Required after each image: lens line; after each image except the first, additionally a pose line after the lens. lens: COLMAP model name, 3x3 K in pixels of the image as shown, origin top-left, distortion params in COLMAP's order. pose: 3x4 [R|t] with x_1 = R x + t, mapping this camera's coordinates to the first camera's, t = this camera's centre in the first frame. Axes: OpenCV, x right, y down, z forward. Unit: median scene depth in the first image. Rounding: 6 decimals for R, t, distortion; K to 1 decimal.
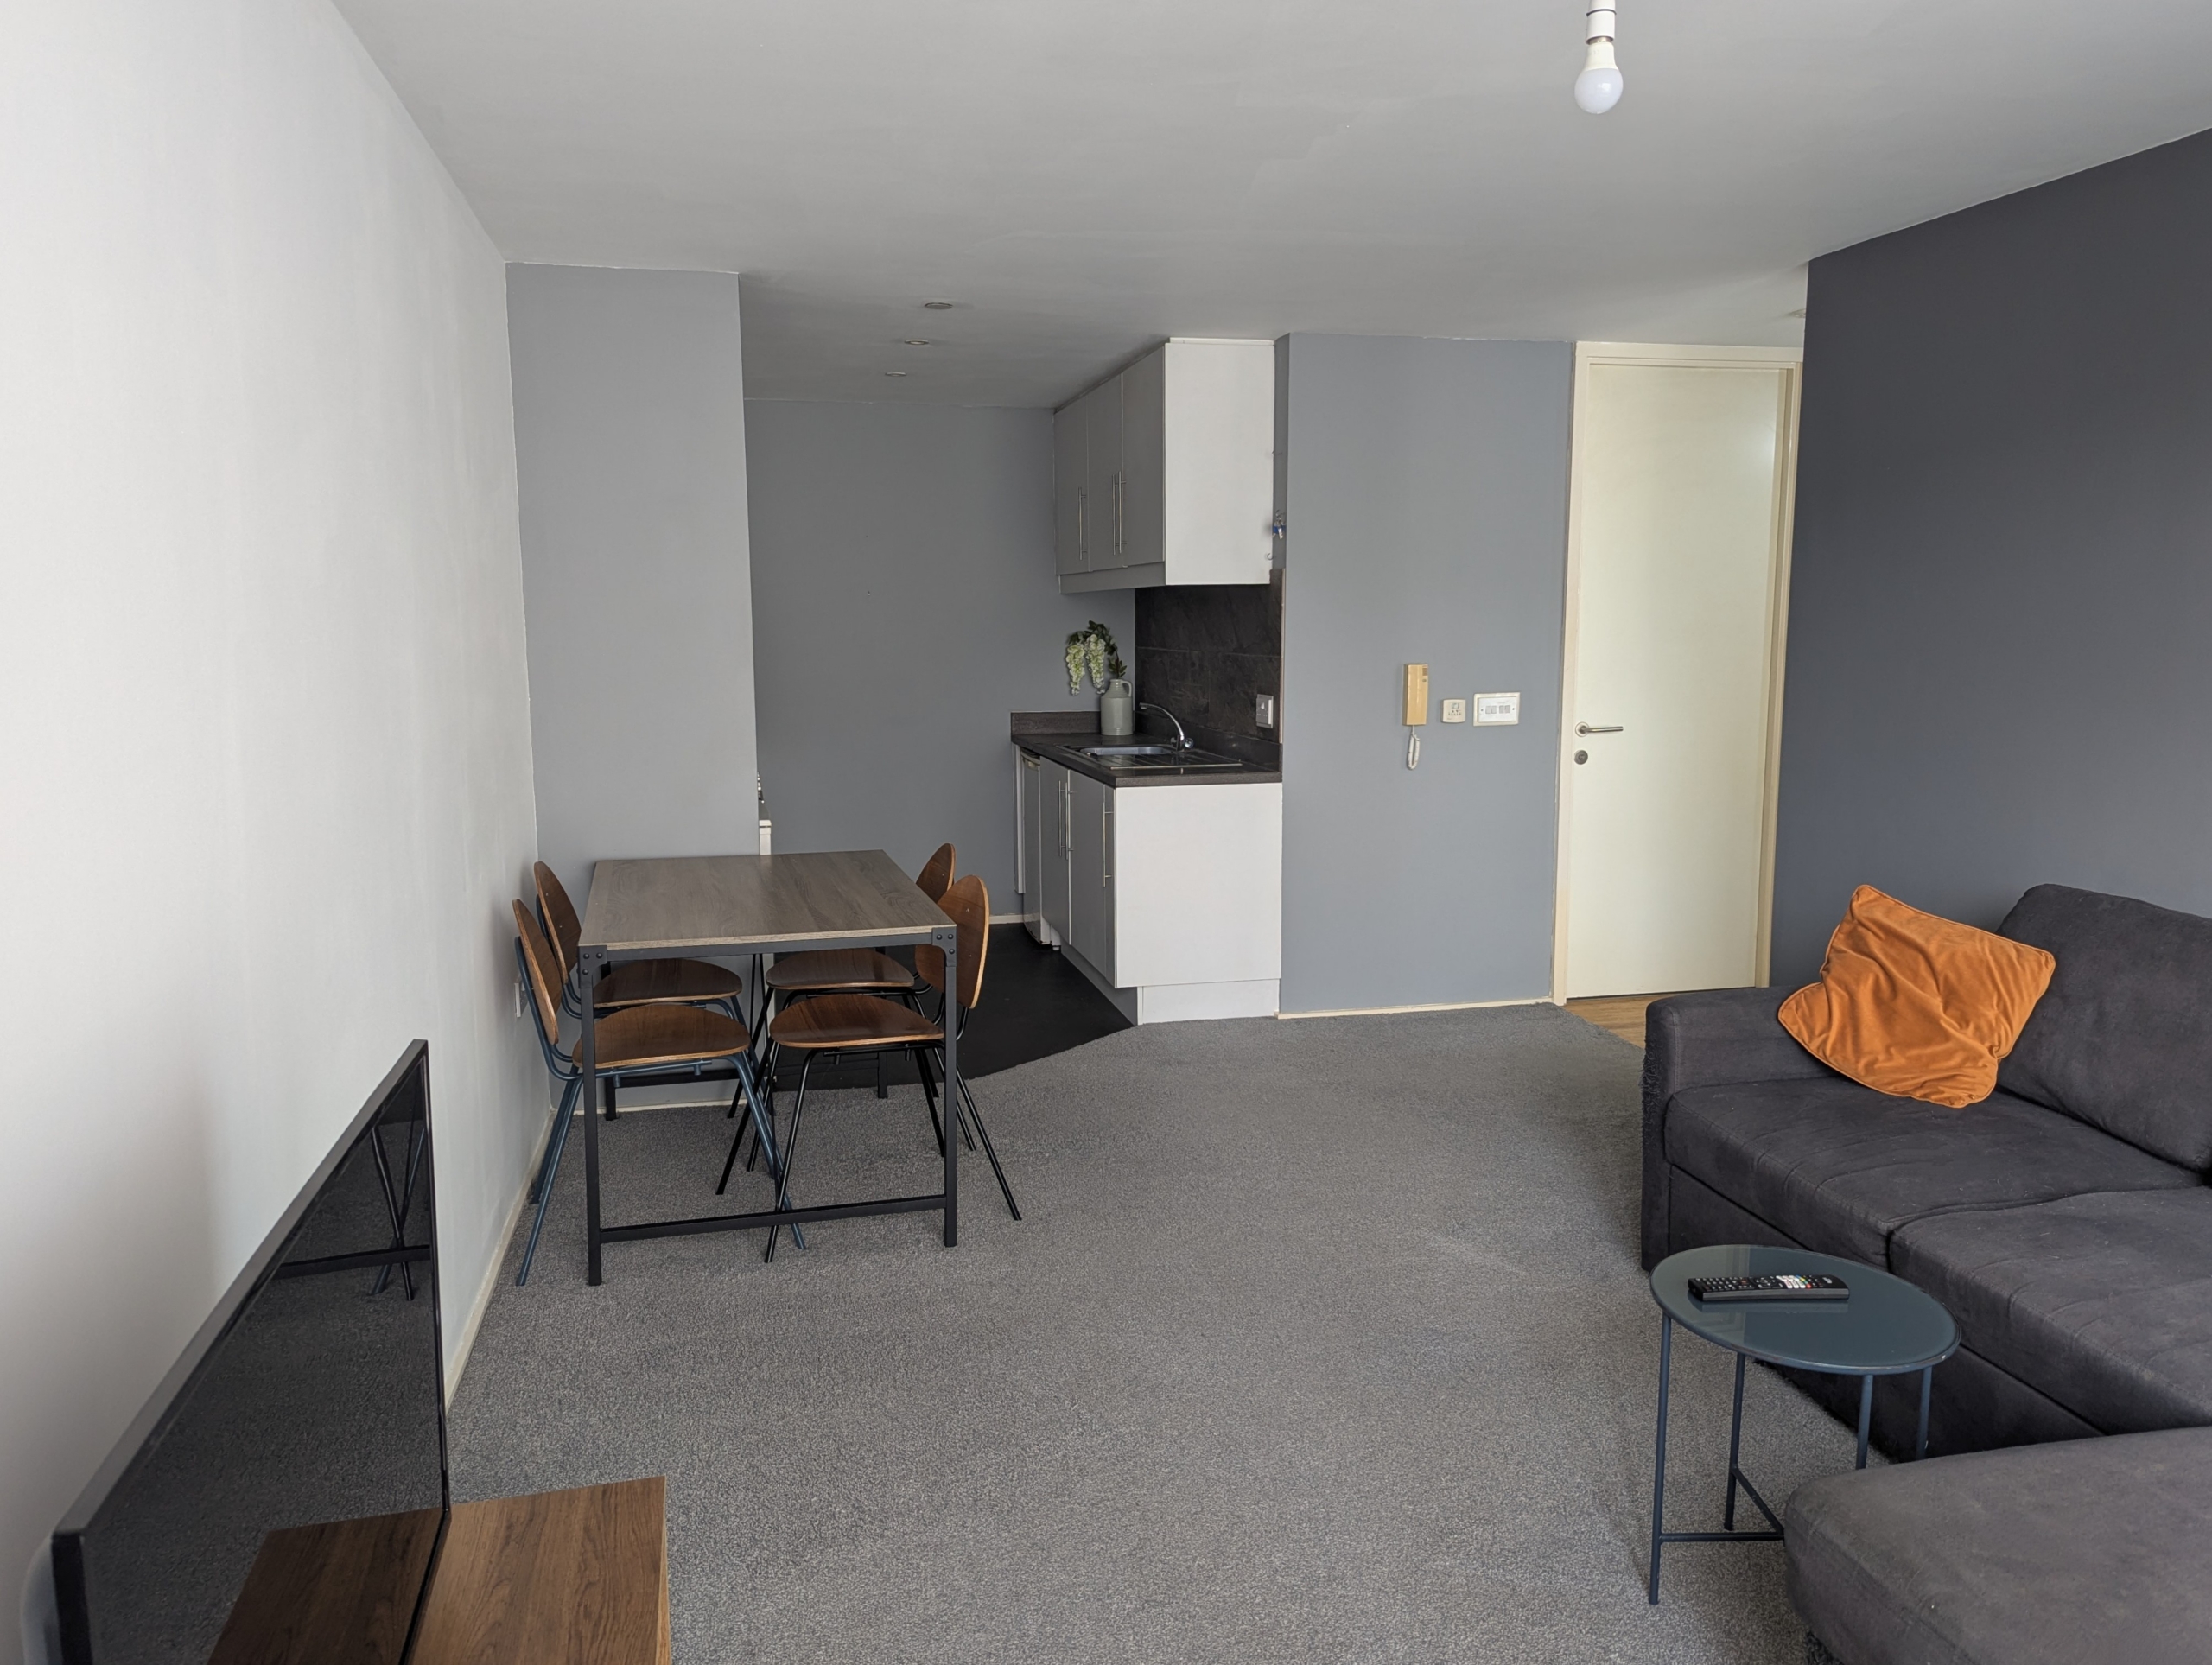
lens RADIAL K [[1576.1, 0, 1095.5], [0, 1576.1, 834.2], [0, 0, 1]] dist [0.012078, 0.000828]
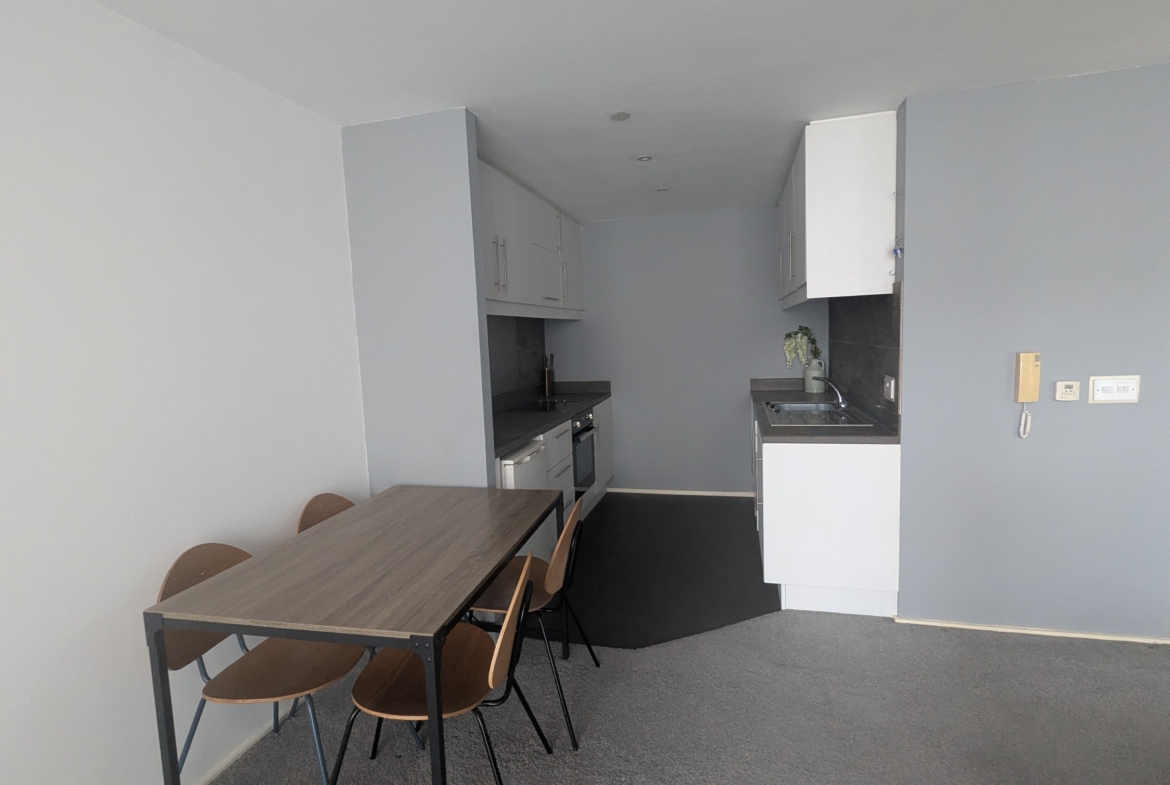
lens RADIAL K [[573.4, 0, 583.2], [0, 573.4, 391.6], [0, 0, 1]] dist [-0.007302, -0.000404]
pose [[0.885873, 0.015420, -0.463672, 0.102697], [-0.027335, 0.999446, -0.018987, -0.059033], [0.463123, 0.029494, 0.885803, 0.447756]]
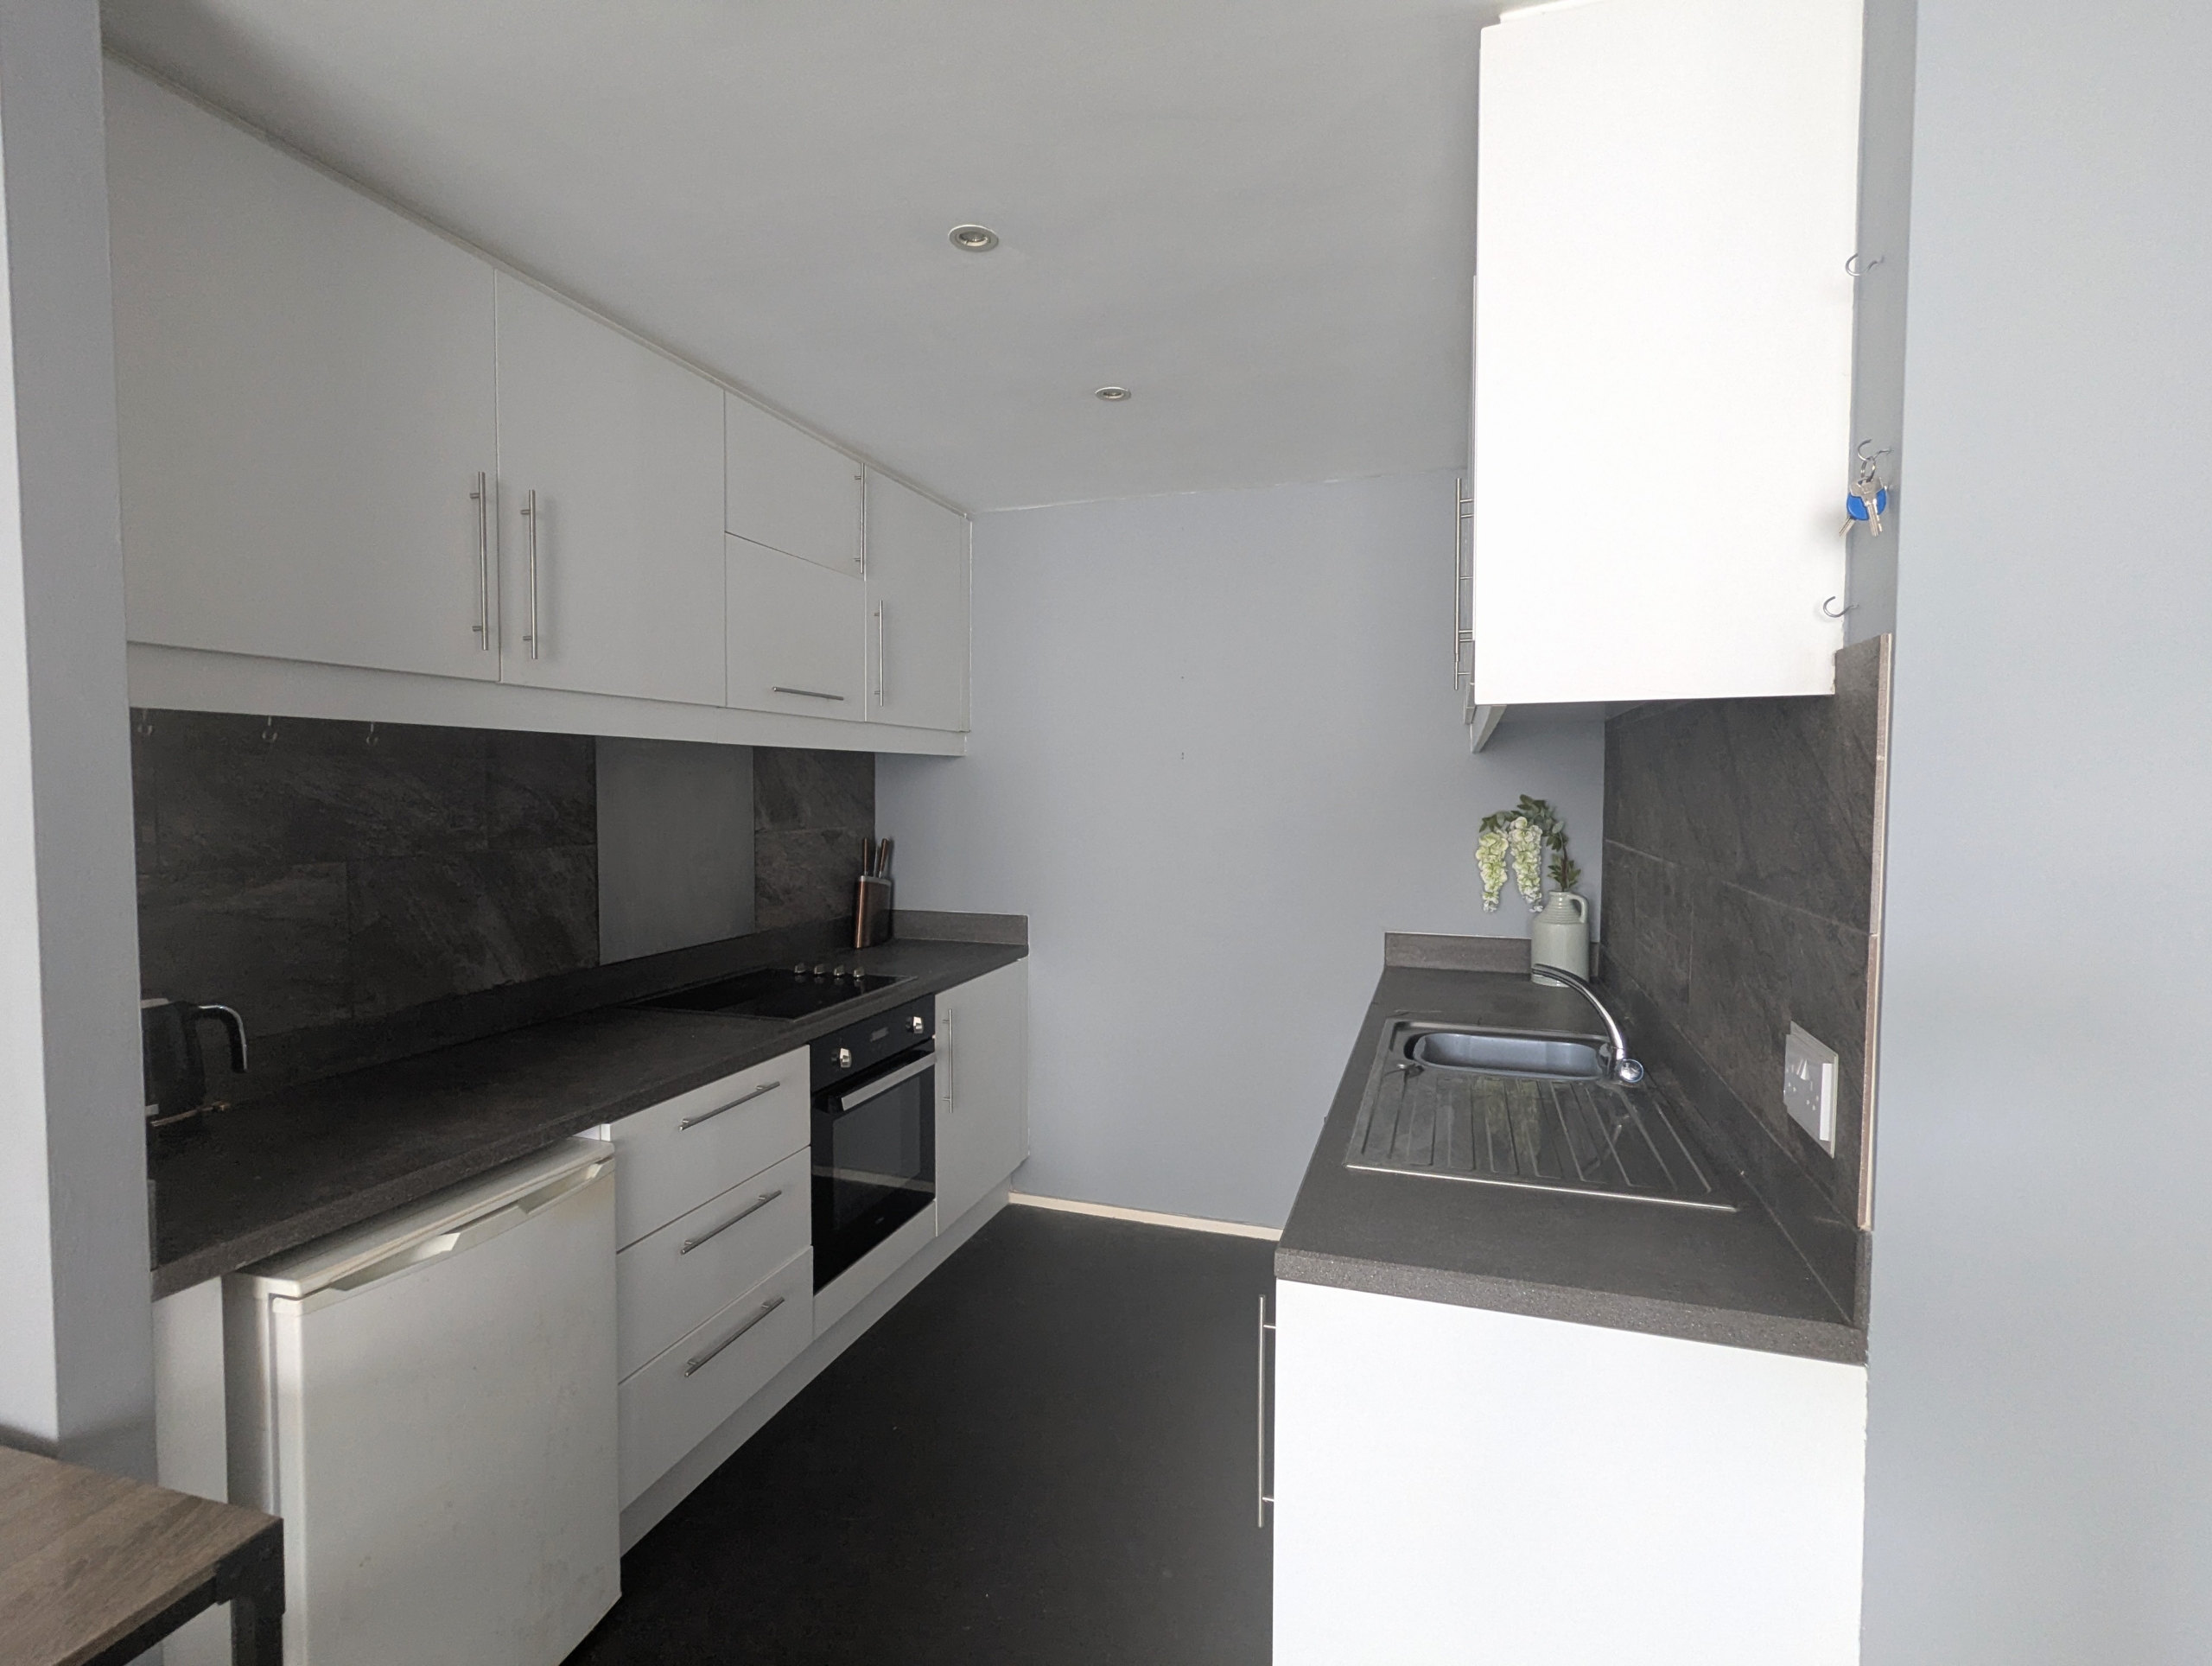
lens RADIAL K [[1045.6, 0, 1110.3], [0, 1045.6, 827.9], [0, 0, 1]] dist [0.004230, -0.000179]
pose [[0.855848, 0.027801, -0.516479, 0.094311], [-0.076082, 0.994459, -0.072544, -0.104667], [0.511601, 0.101381, 0.853221, 0.739188]]
